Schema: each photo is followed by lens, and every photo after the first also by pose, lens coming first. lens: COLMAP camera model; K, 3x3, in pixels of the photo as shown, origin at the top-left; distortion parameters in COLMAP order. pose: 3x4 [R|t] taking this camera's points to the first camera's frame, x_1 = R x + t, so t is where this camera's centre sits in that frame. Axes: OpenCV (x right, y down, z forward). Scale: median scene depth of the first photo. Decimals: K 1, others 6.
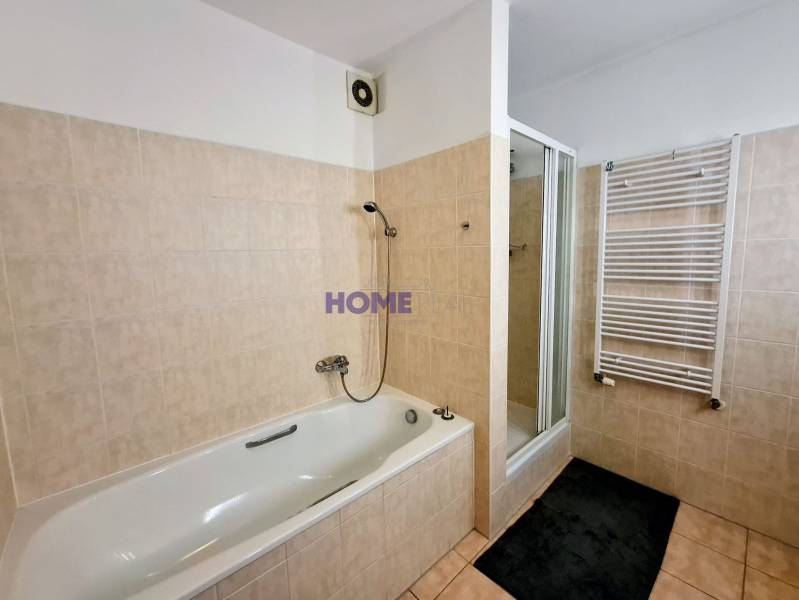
lens RADIAL K [[328.3, 0, 402.9], [0, 328.3, 291.0], [0, 0, 1]] dist [-0.000007, 0.000094]
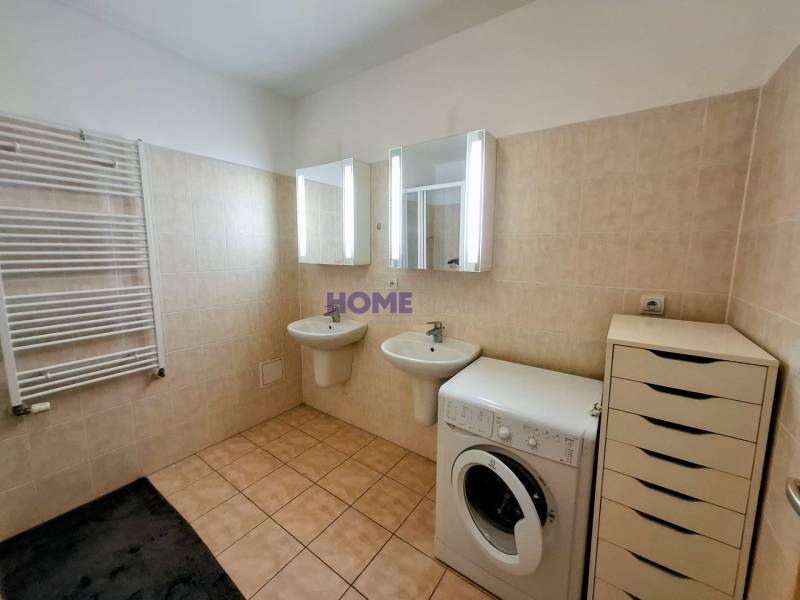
lens RADIAL K [[328.7, 0, 403.4], [0, 328.7, 291.0], [0, 0, 1]] dist [-0.000007, 0.000094]
pose [[-0.212094, -0.111018, 0.970923, -0.311933], [0.095497, 0.986417, 0.133650, -0.014996], [-0.972572, 0.121067, -0.198612, 0.346902]]
